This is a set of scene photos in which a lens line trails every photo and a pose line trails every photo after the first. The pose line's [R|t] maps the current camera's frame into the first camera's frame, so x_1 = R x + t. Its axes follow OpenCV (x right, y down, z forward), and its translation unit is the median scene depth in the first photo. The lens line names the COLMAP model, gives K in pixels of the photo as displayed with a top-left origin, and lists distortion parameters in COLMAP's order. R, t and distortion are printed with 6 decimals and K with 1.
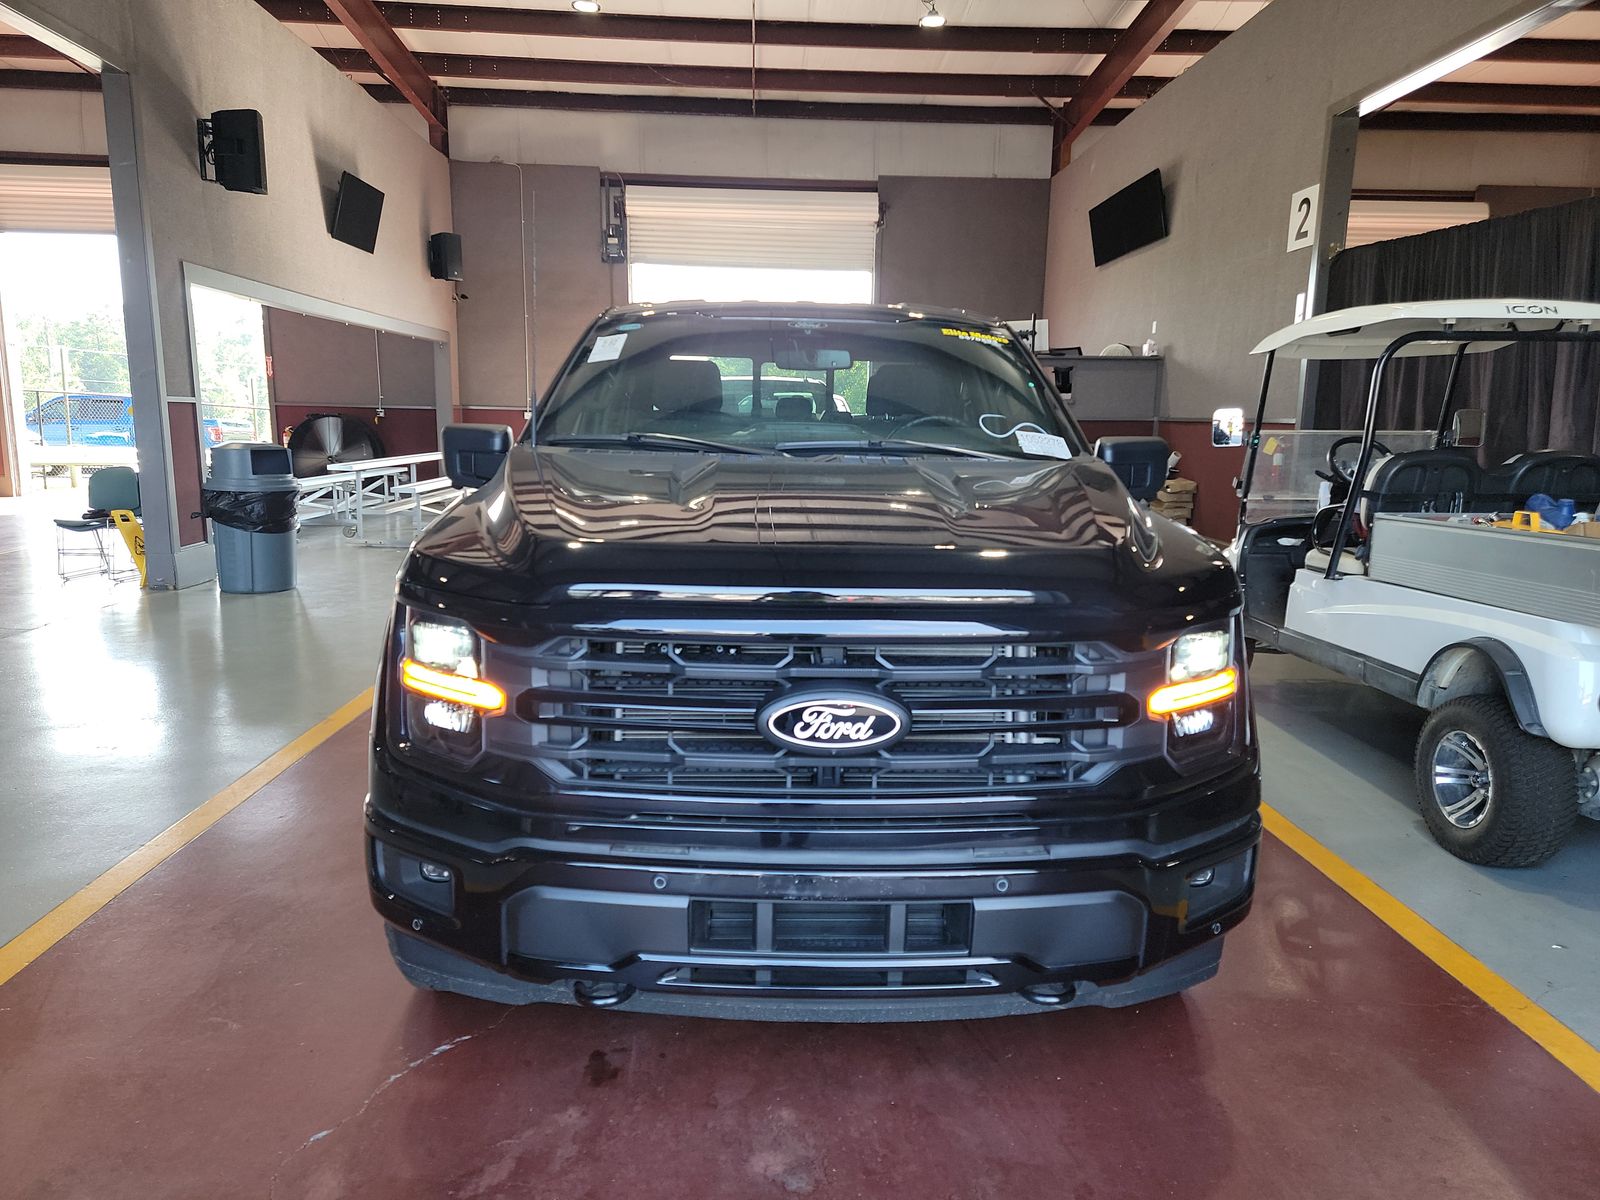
lens RADIAL K [[1096.0, 0, 800.0], [0, 1096.0, 600.0], [0, 0, 1]] dist [0.033608, -0.001489]
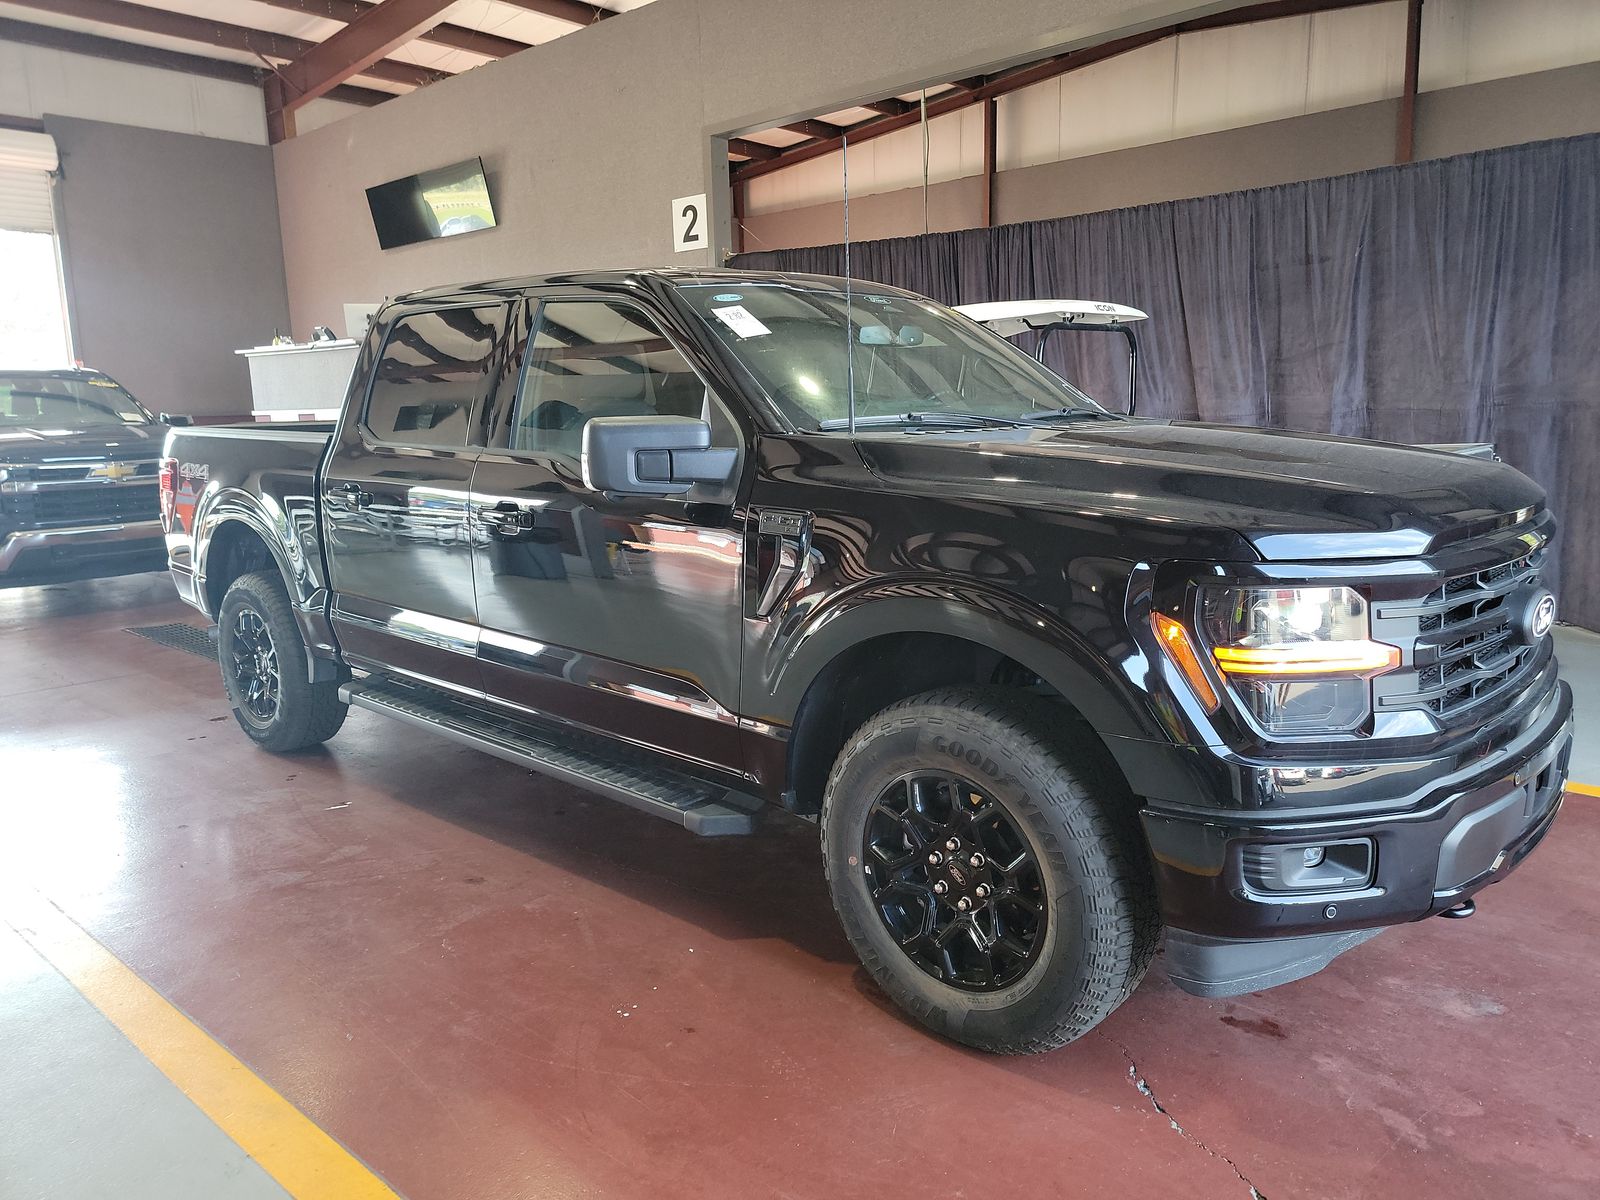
lens RADIAL K [[1096.0, 0, 800.0], [0, 1096.0, 600.0], [0, 0, 1]] dist [0.033608, -0.001489]
pose [[0.703454, -0.162409, 0.691936, -0.199974], [0.156039, 0.985081, 0.072578, -0.020253], [-0.693400, 0.056914, 0.718301, 0.092019]]
